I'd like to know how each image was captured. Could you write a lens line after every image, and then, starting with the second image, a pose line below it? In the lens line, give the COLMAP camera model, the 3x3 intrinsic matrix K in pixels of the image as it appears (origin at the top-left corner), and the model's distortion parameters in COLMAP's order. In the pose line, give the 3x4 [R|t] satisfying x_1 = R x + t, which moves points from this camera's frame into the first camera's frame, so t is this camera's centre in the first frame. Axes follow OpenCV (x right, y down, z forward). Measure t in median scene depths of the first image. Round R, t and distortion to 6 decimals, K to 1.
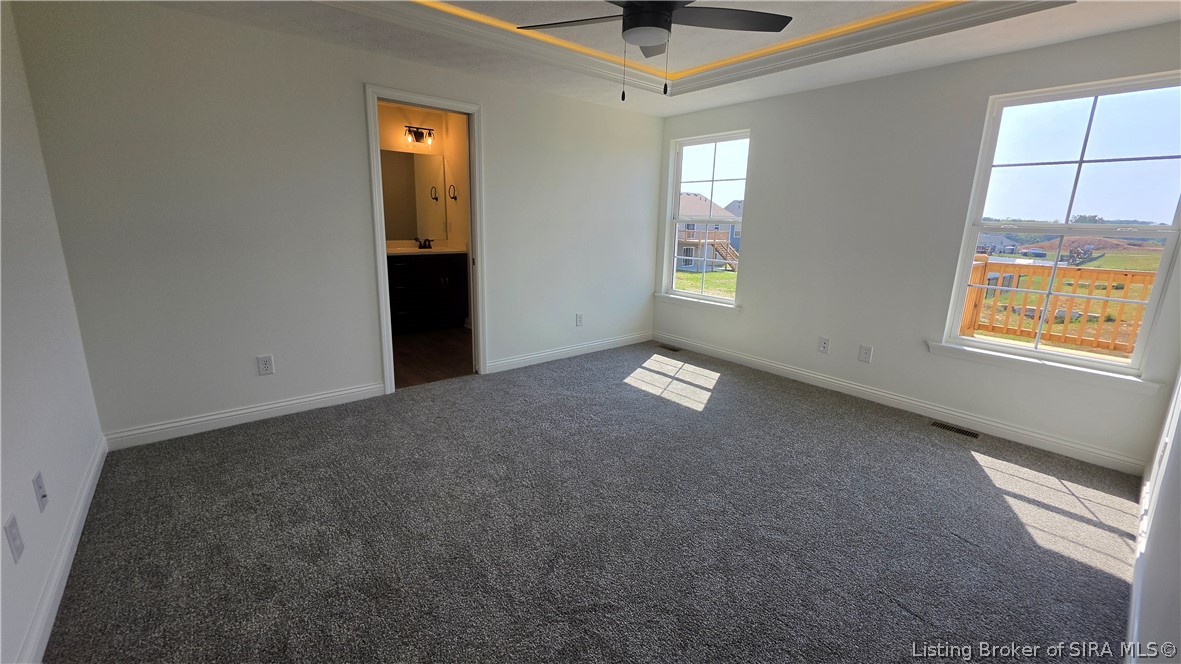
lens RADIAL K [[481.0, 0, 588.2], [0, 481.0, 328.2], [0, 0, 1]] dist [-0.001396, 0.000030]
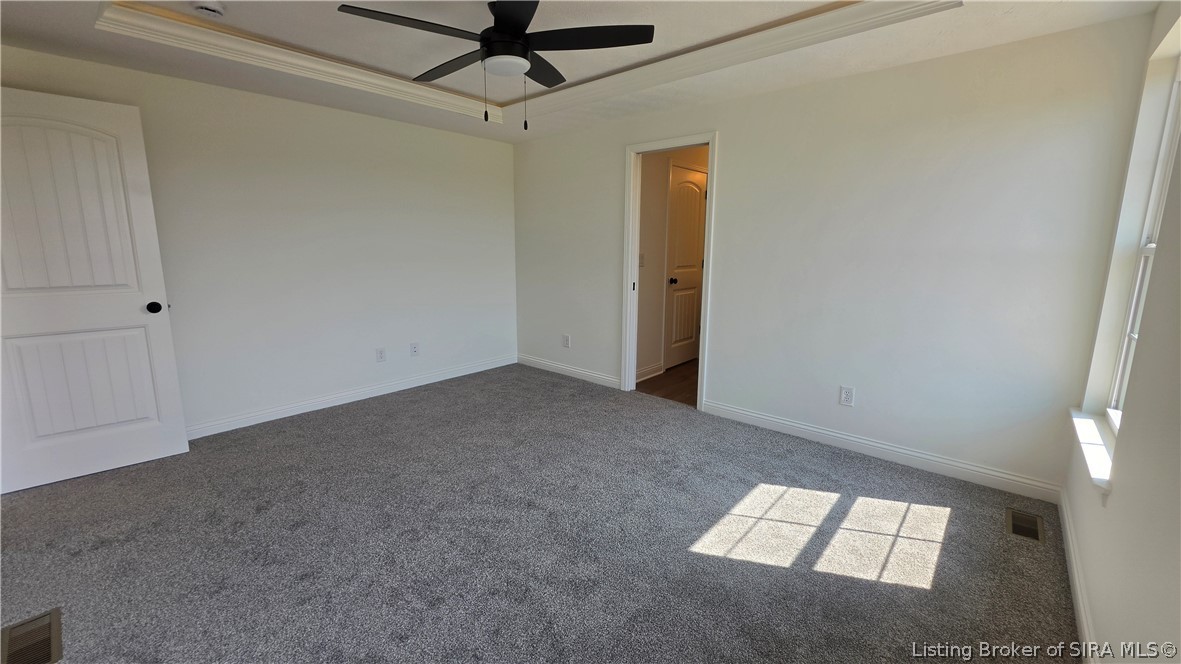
lens RADIAL K [[473.2, 0, 590.5], [0, 473.2, 332.0], [0, 0, 1]] dist [-0.001061, -0.000097]
pose [[0.146258, 0.161895, -0.975909, 0.701480], [-0.220030, 0.967130, 0.127464, -0.138477], [0.964467, 0.196086, 0.177072, 0.650237]]
